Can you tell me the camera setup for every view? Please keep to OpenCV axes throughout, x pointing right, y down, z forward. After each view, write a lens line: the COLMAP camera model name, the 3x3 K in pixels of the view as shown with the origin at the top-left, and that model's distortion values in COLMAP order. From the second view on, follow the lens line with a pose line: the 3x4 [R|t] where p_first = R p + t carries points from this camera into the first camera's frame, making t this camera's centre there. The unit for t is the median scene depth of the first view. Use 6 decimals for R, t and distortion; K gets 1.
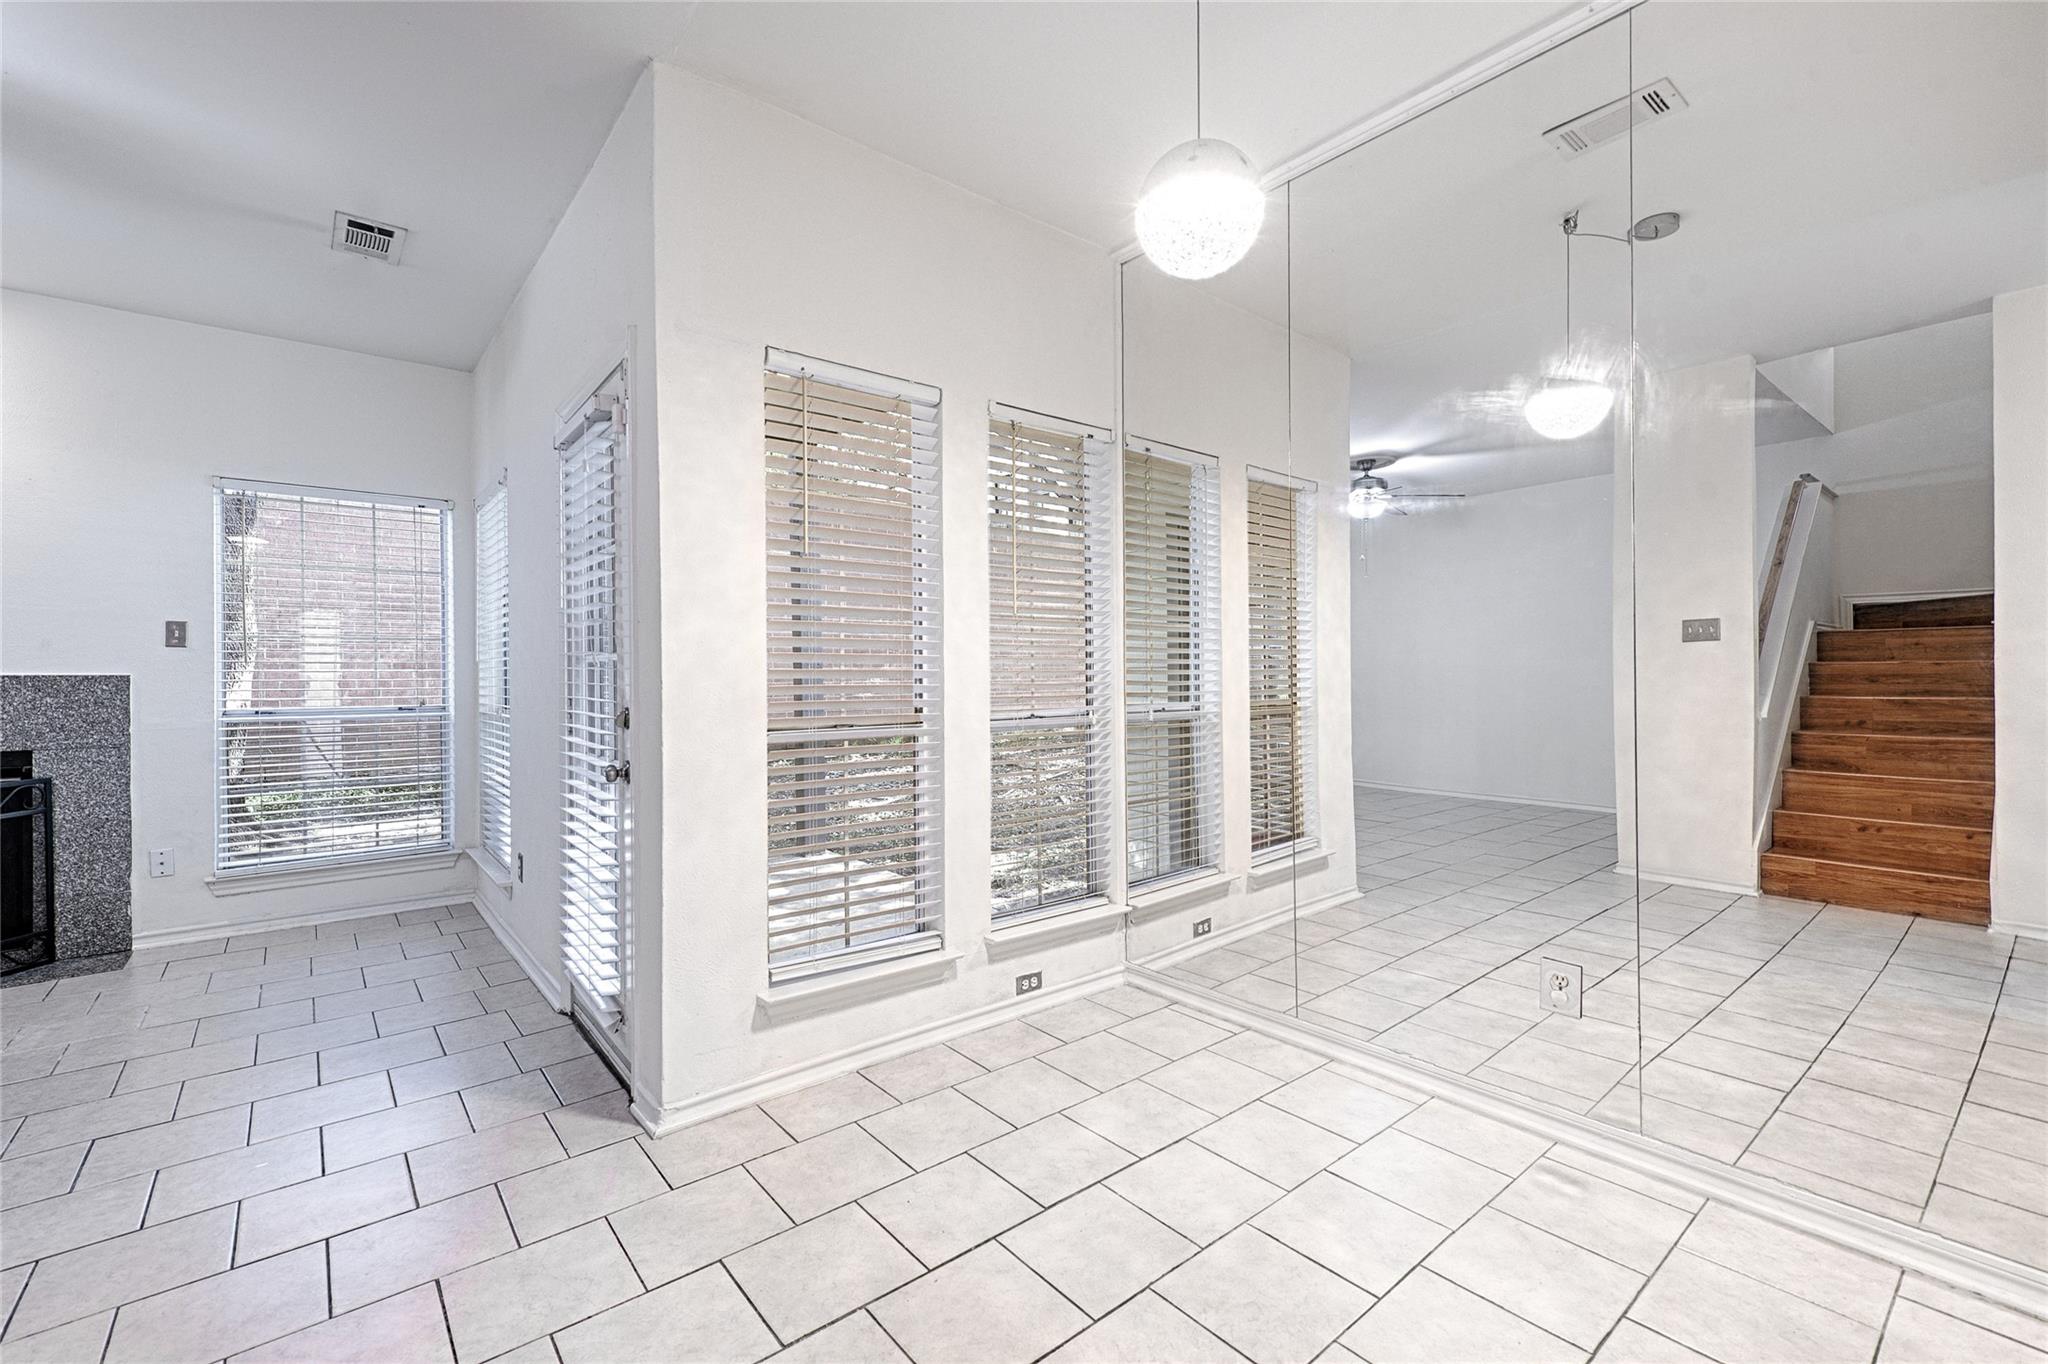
lens RADIAL K [[879.0, 0, 1010.1], [0, 879.0, 658.3], [0, 0, 1]] dist [0.002584, 0.000416]
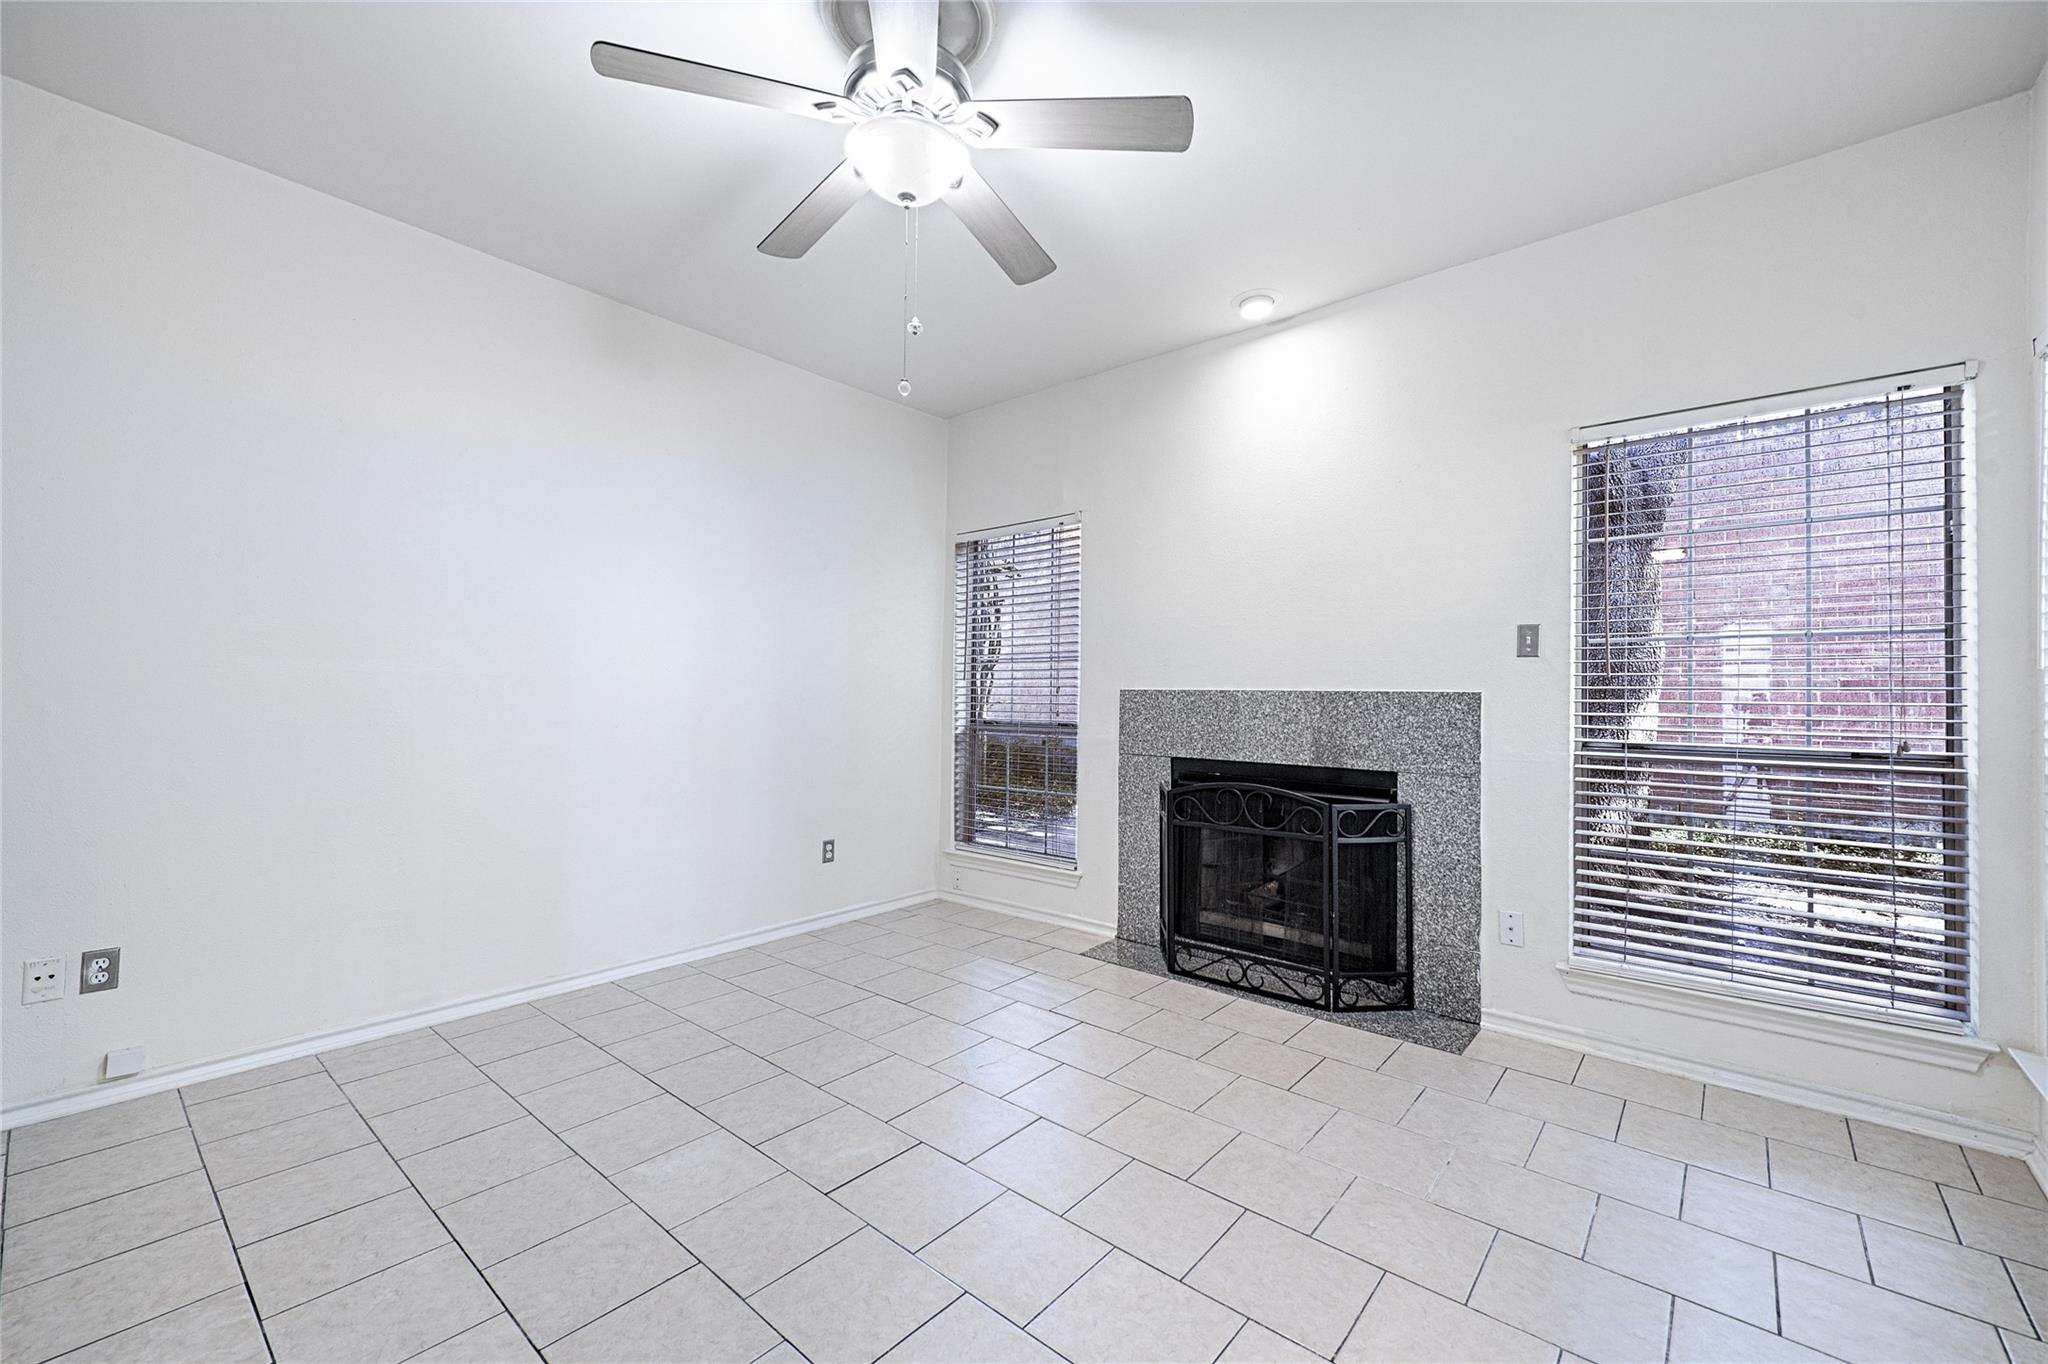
lens RADIAL K [[833.4, 0, 1021.6], [0, 833.4, 692.8], [0, 0, 1]] dist [0.001427, 0.000325]
pose [[0.181117, 0.004000, -0.983453, -0.306937], [0.006455, 0.999965, 0.005256, 0.013179], [0.983440, -0.007300, 0.181085, 0.437125]]
